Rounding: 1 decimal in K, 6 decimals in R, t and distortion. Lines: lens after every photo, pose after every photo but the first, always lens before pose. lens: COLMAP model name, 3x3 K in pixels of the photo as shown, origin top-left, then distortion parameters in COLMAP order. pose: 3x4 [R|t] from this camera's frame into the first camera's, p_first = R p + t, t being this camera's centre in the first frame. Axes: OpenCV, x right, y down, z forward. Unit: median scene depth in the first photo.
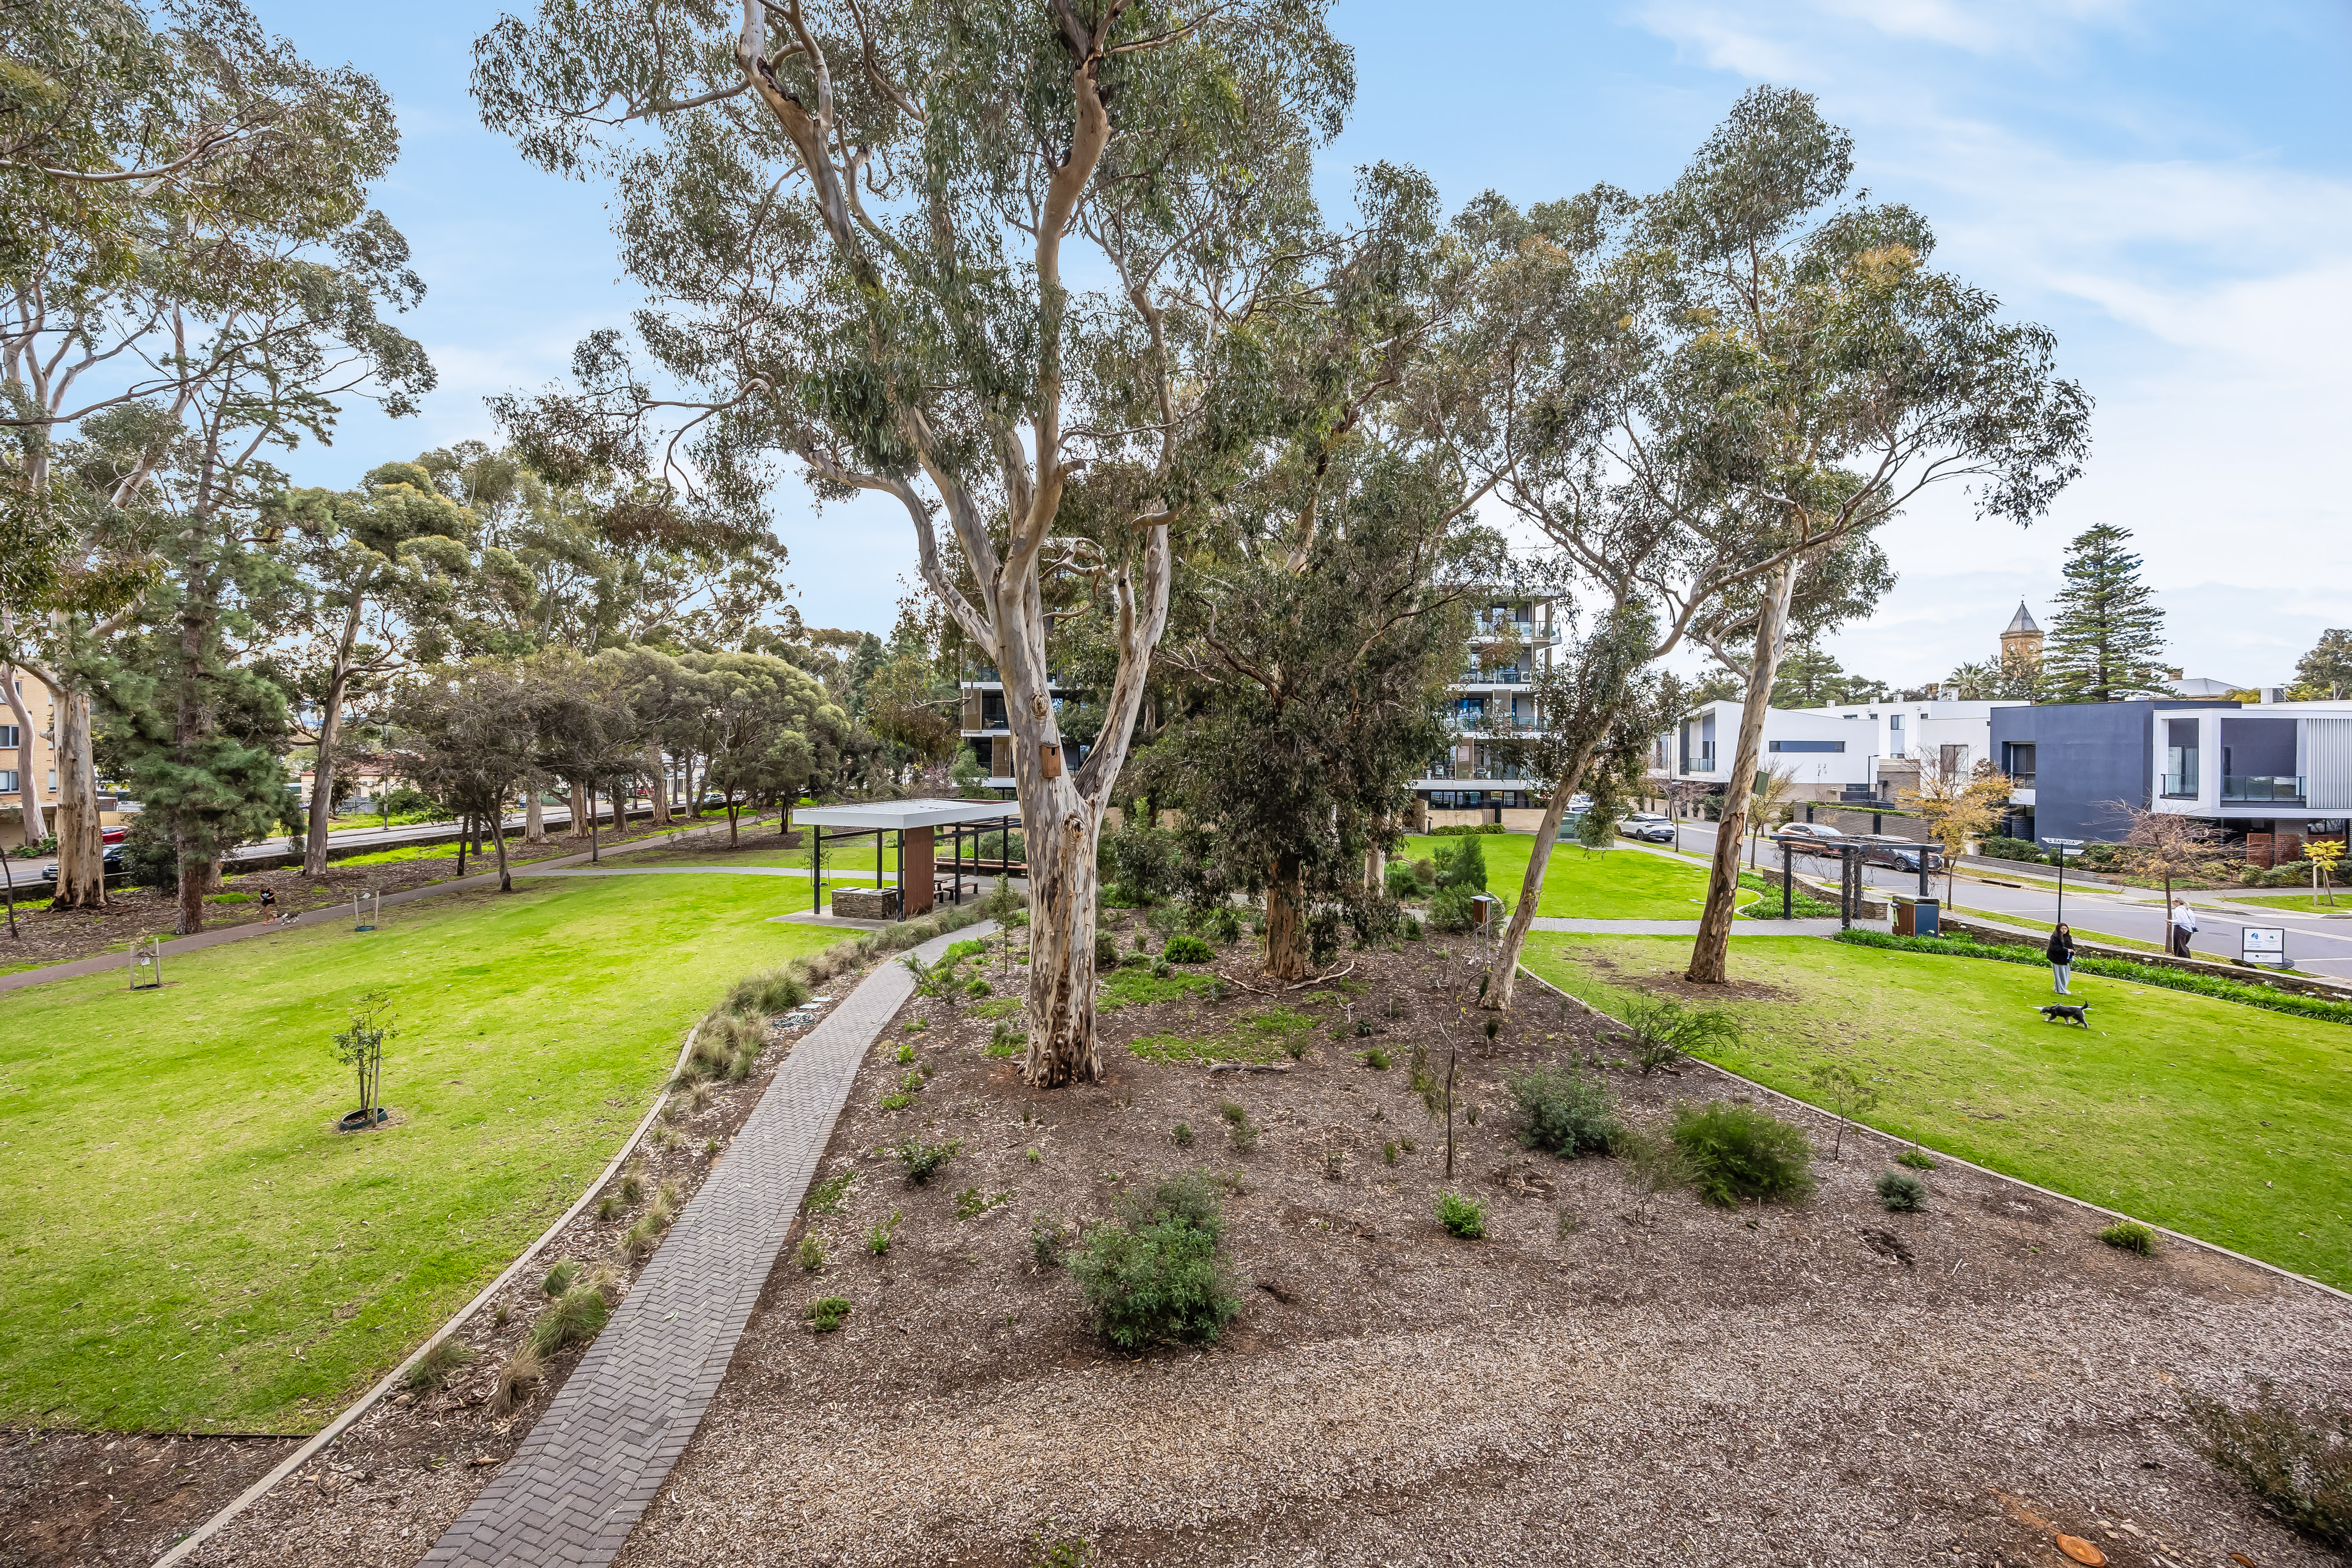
lens RADIAL K [[927.9, 0, 1179.3], [0, 927.9, 748.3], [0, 0, 1]] dist [-0.010374, 0.000451]
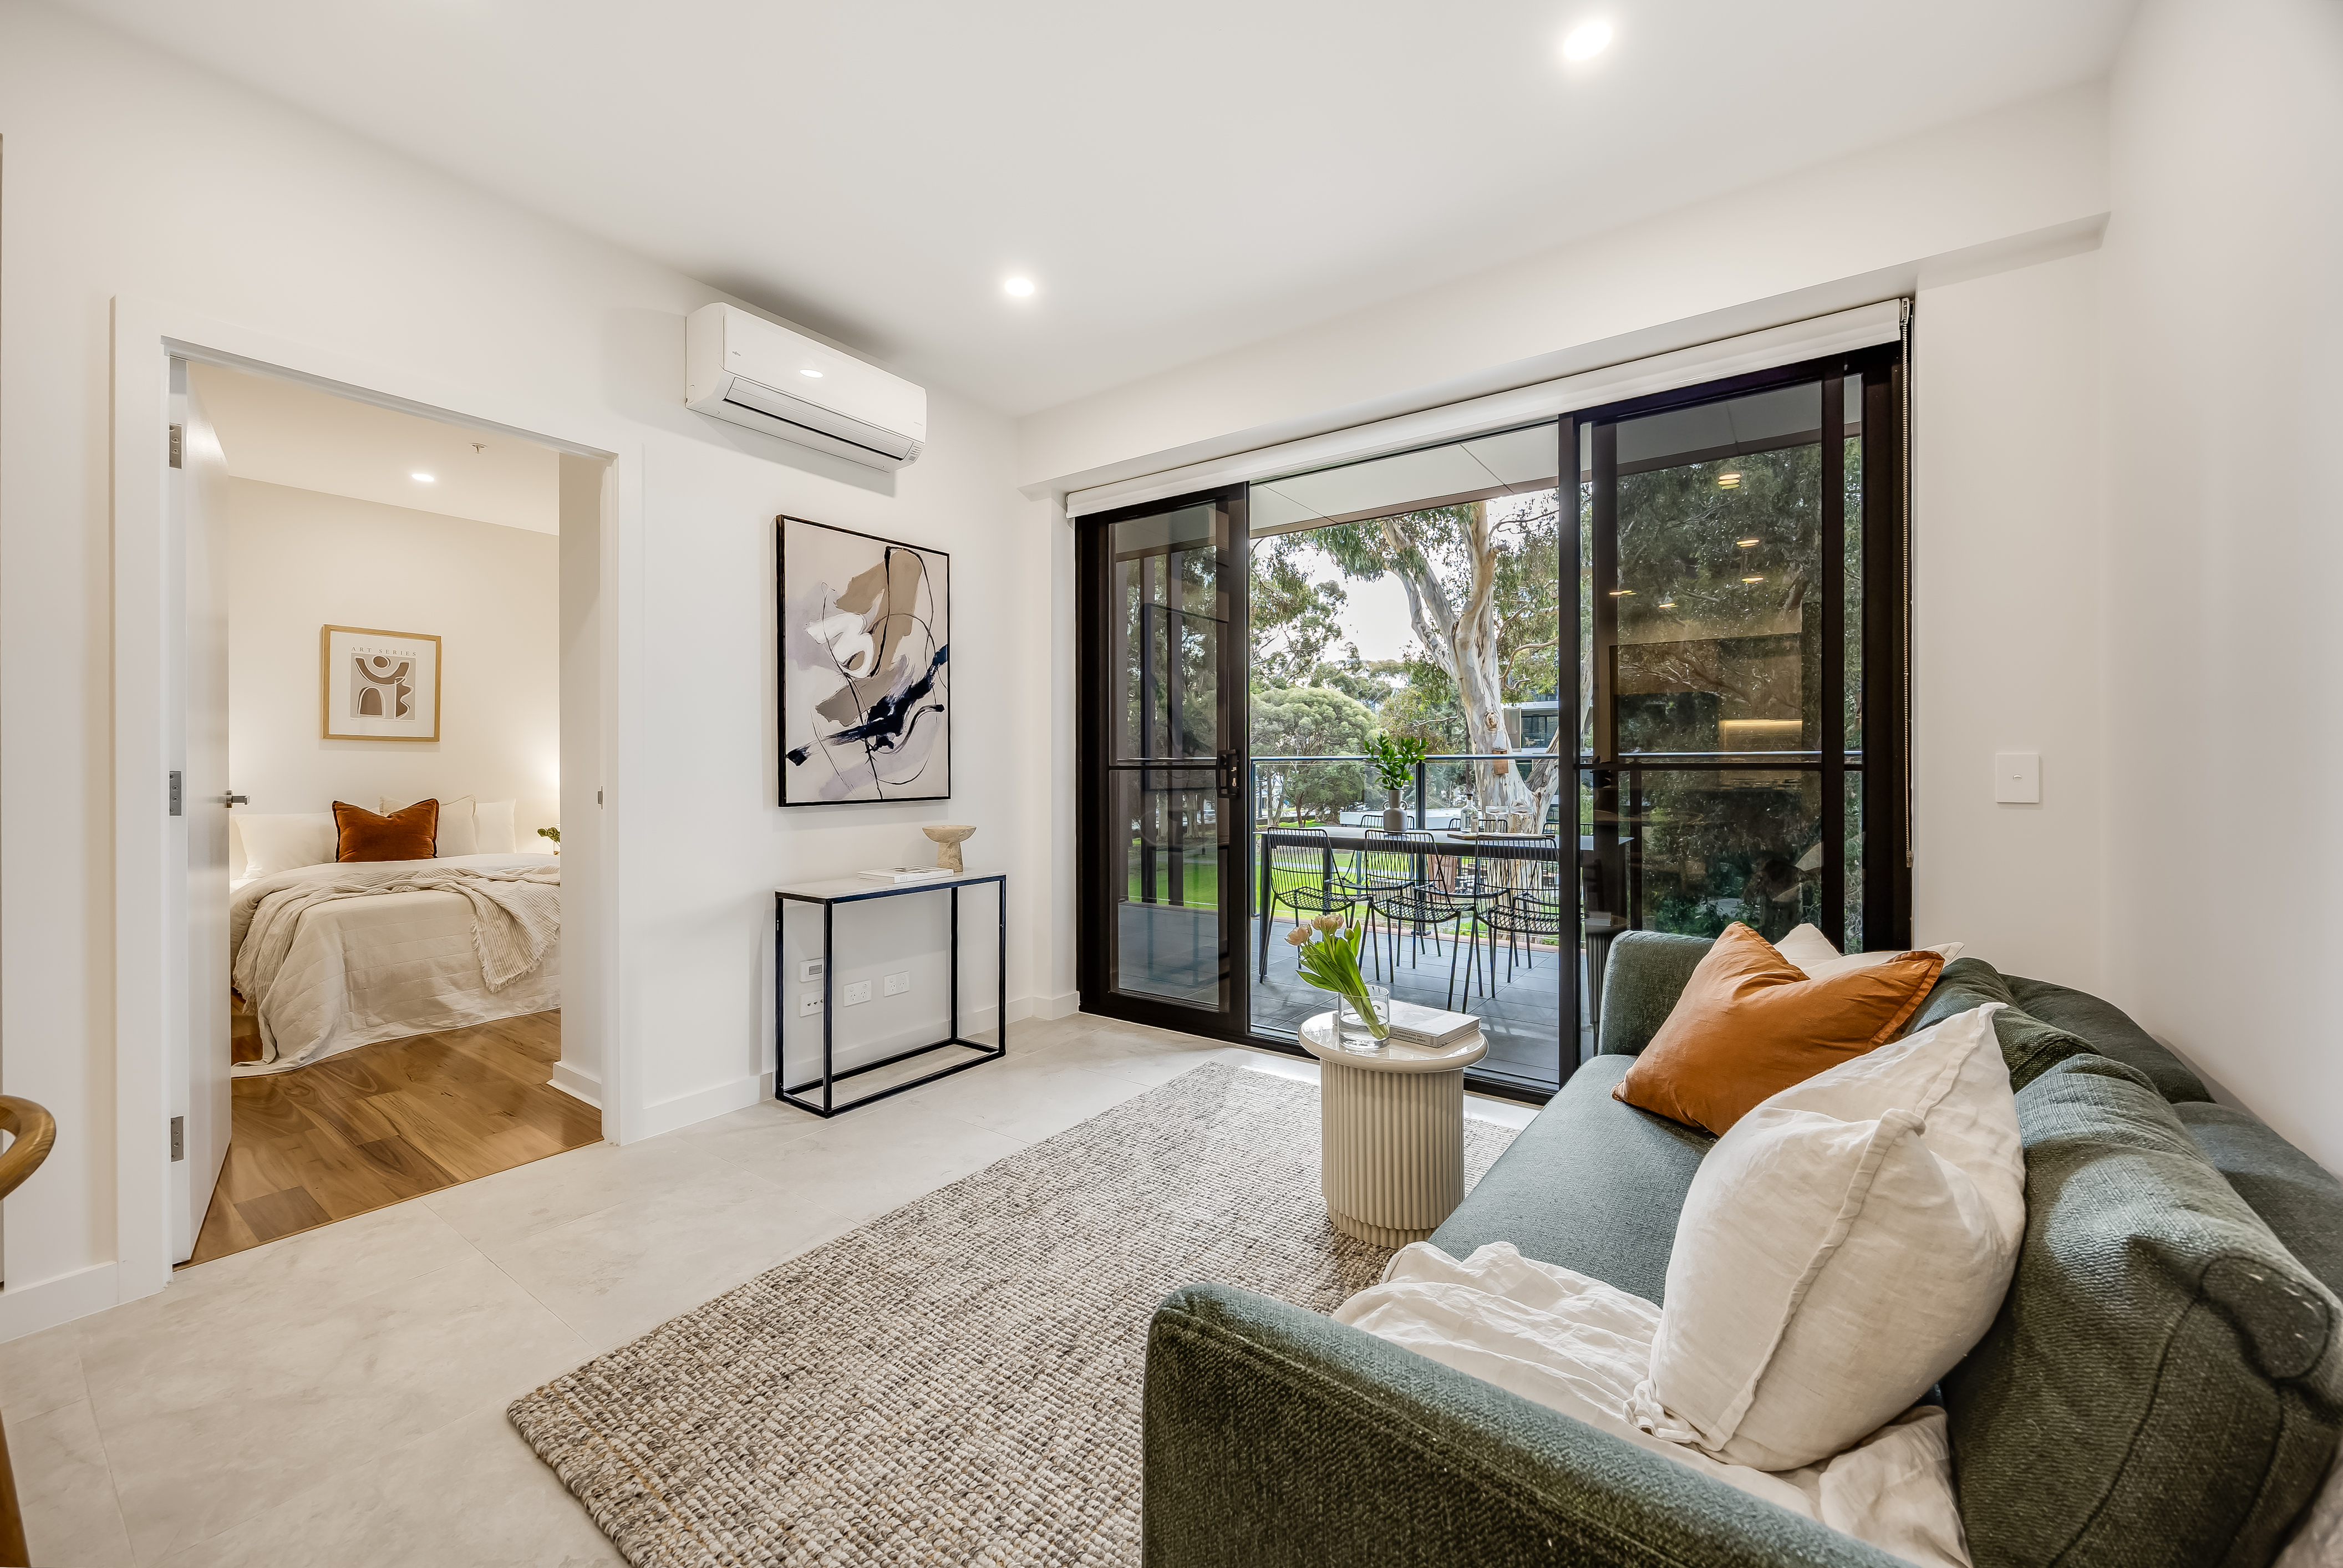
lens RADIAL K [[924.2, 0, 1159.8], [0, 924.2, 763.8], [0, 0, 1]] dist [-0.010374, 0.000451]
pose [[0.820700, -0.009314, -0.571284, 0.375883], [0.003984, 0.999936, -0.010579, 0.049881], [0.571346, 0.006406, 0.820684, -0.640318]]
